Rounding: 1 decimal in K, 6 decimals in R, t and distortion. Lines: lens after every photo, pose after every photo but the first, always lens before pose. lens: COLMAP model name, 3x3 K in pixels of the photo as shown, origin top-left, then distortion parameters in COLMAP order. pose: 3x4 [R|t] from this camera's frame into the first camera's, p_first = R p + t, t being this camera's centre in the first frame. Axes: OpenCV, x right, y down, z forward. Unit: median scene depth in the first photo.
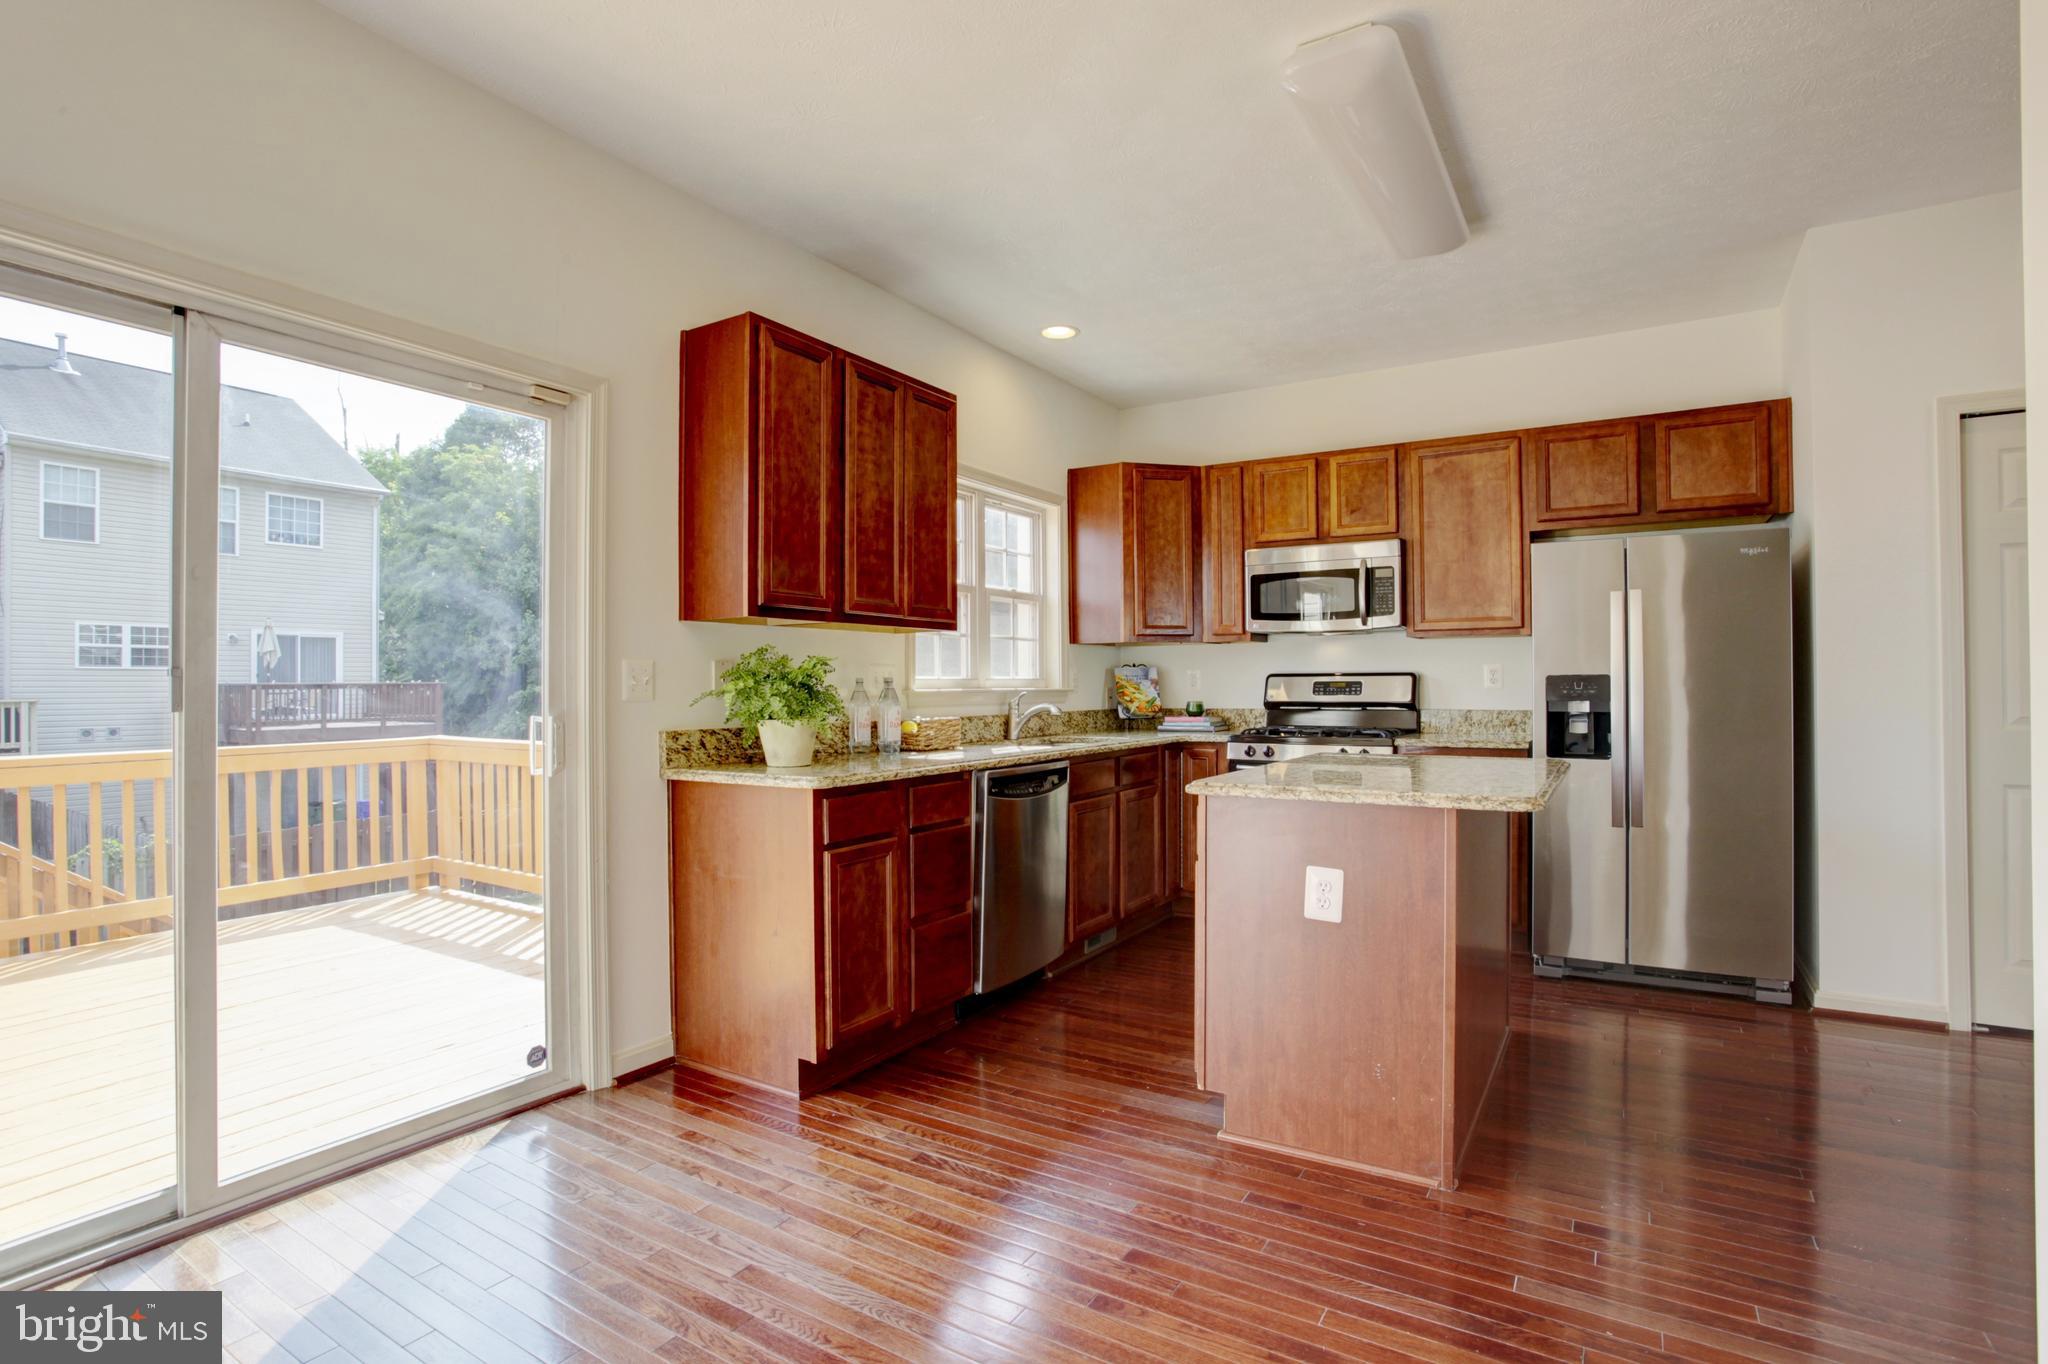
lens RADIAL K [[993.7, 0, 1038.0], [0, 993.7, 681.7], [0, 0, 1]] dist [-0.046428, 0.013385]
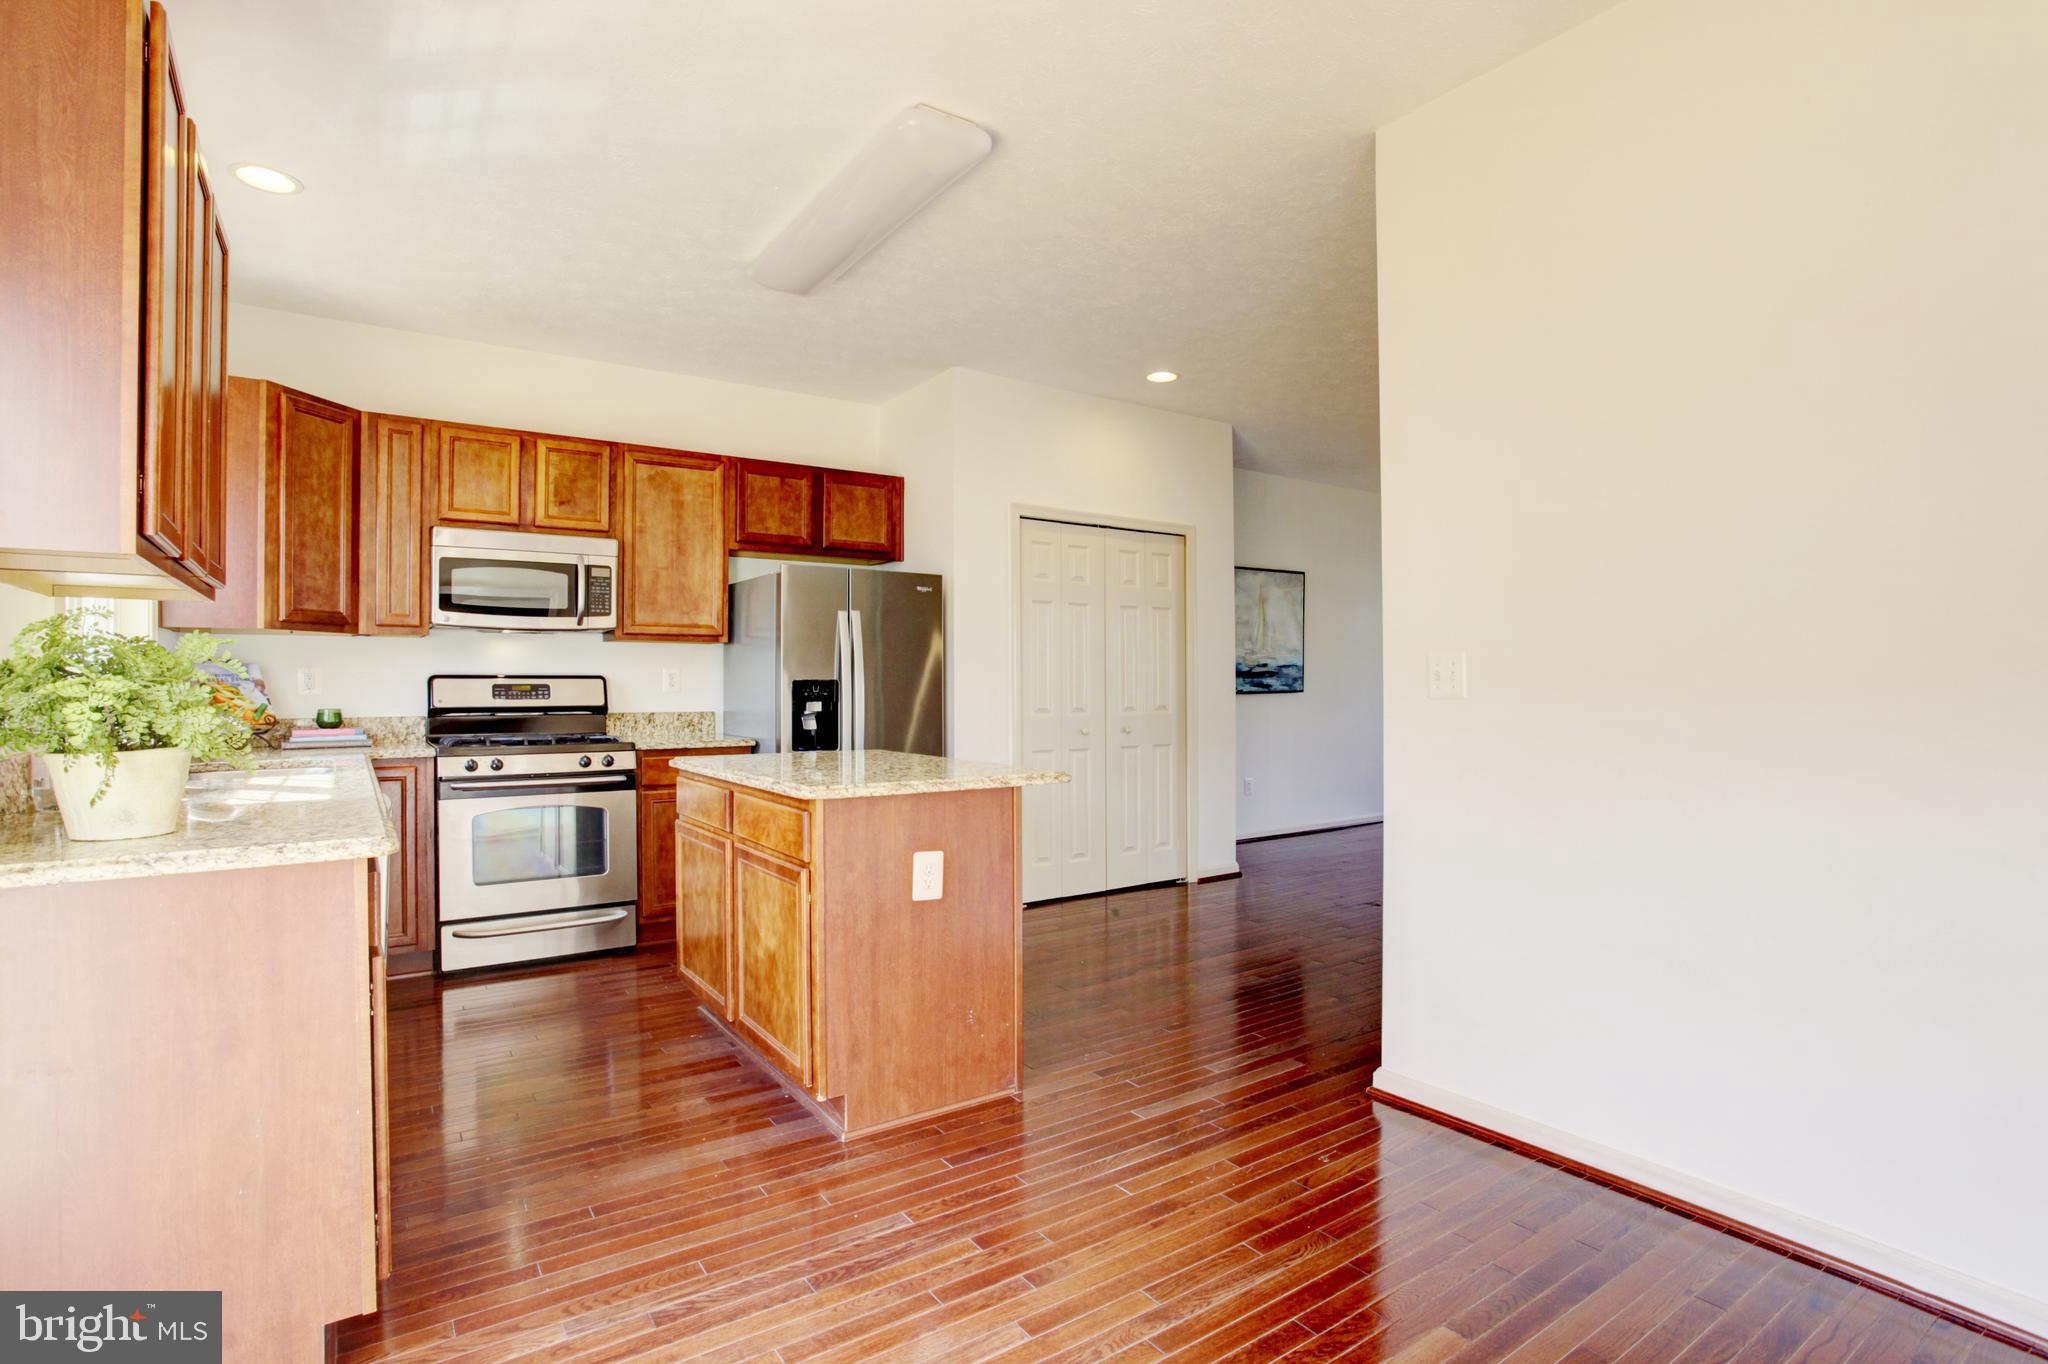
lens RADIAL K [[993.7, 0, 1011.4], [0, 993.7, 678.4], [0, 0, 1]] dist [-0.046428, 0.013385]
pose [[0.420008, 0.007011, 0.907493, -0.431720], [-0.001696, 0.999974, -0.006941, -0.000069], [-0.907519, 0.001376, 0.420009, 0.279253]]
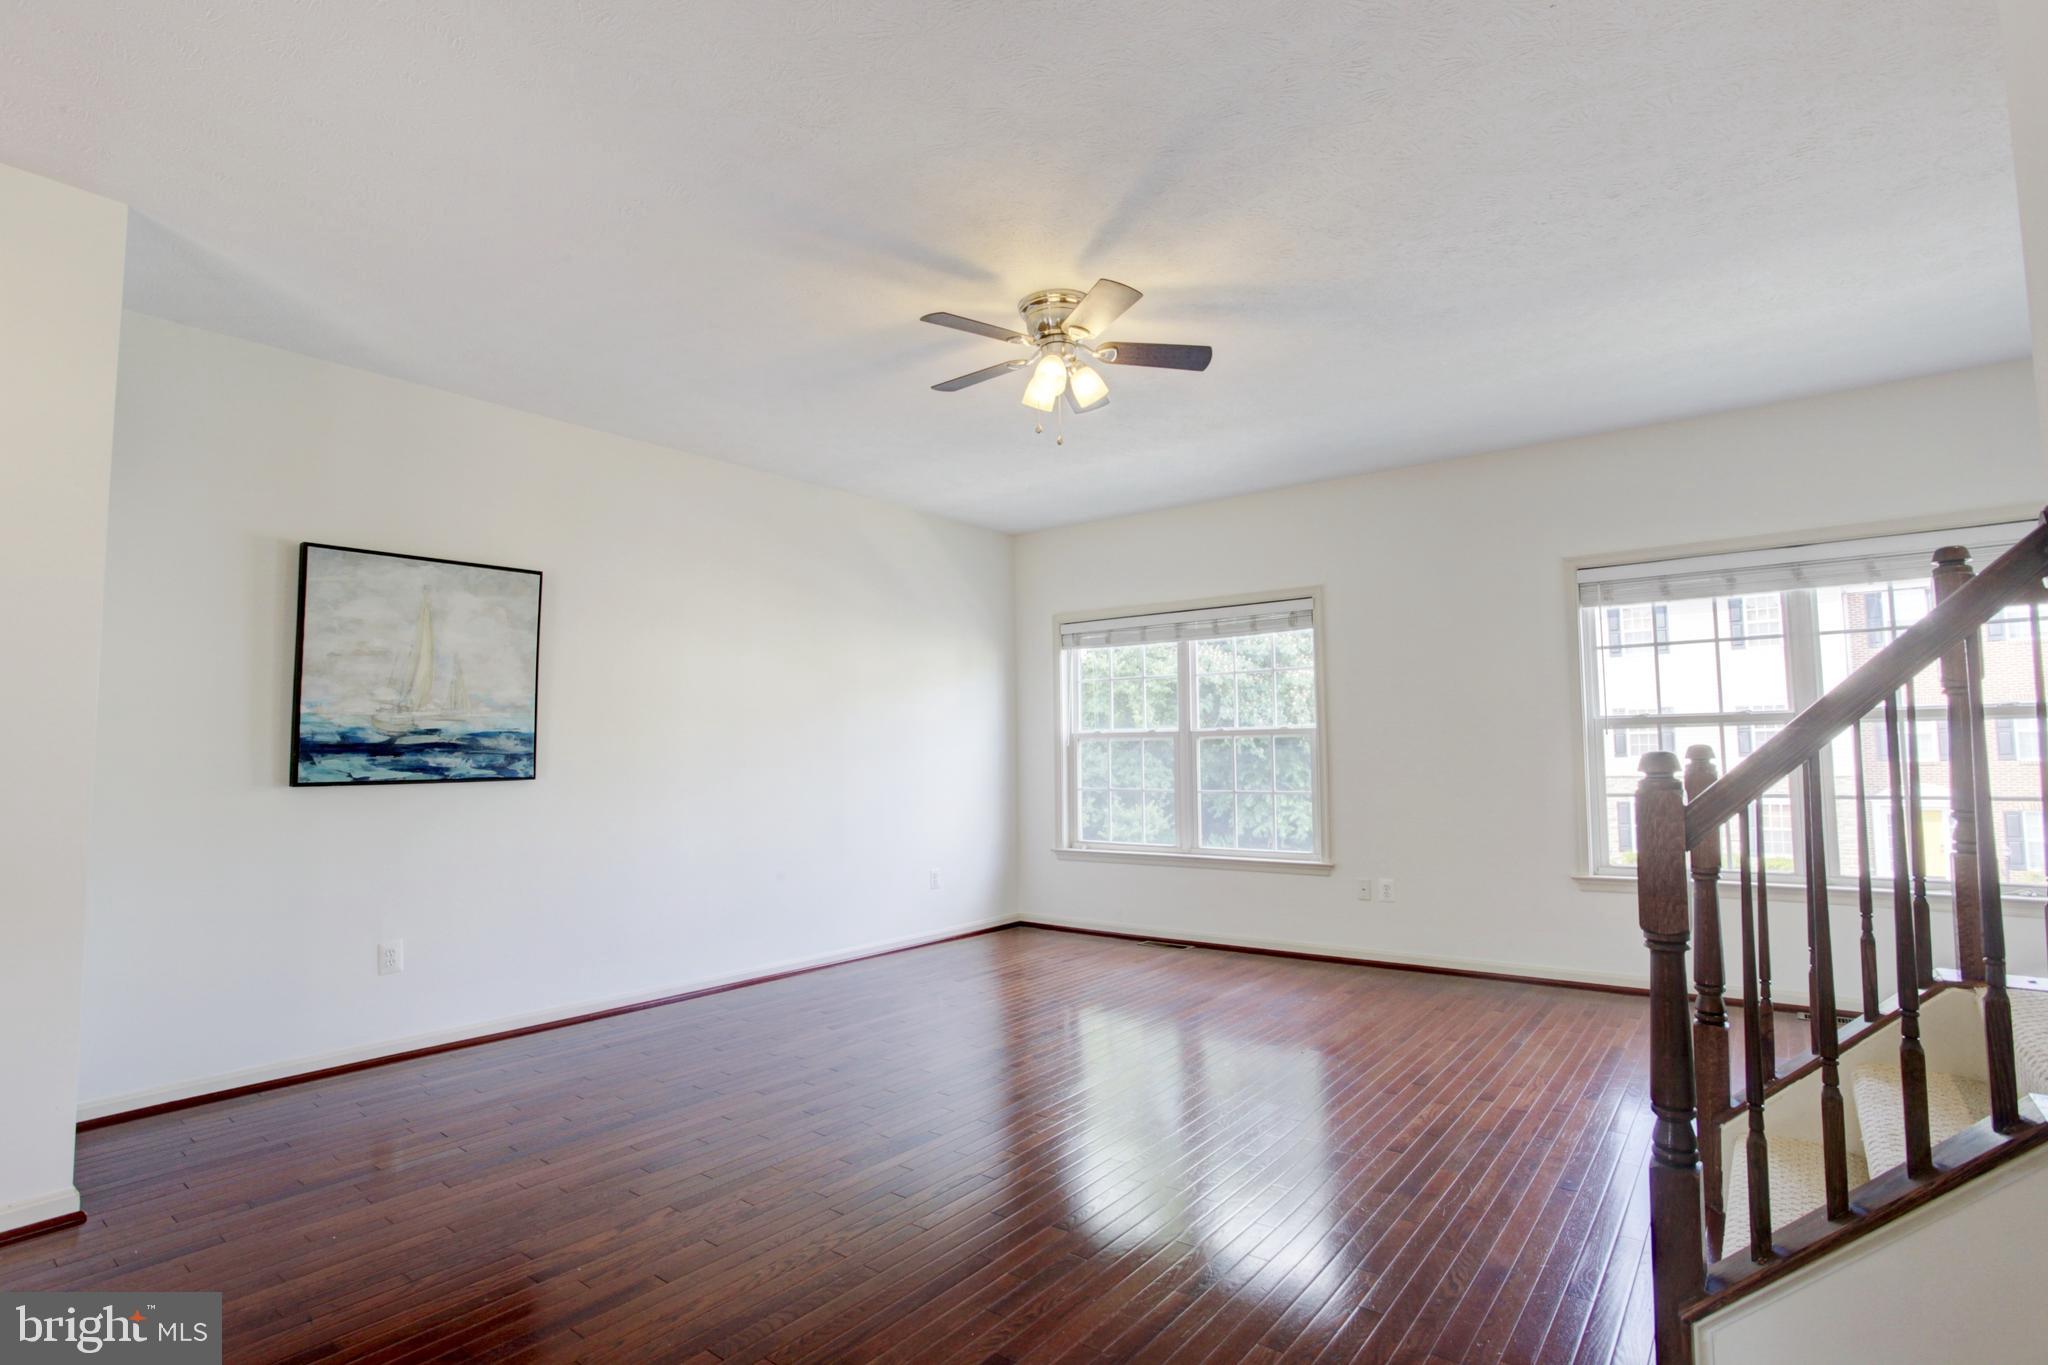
lens RADIAL K [[993.7, 0, 1018.2], [0, 993.7, 678.4], [0, 0, 1]] dist [-0.046428, 0.013385]
pose [[0.118505, 0.080876, 0.989654, 0.553390], [0.012459, 0.996478, -0.082925, -0.002040], [-0.992875, 0.022158, 0.117080, -0.101778]]
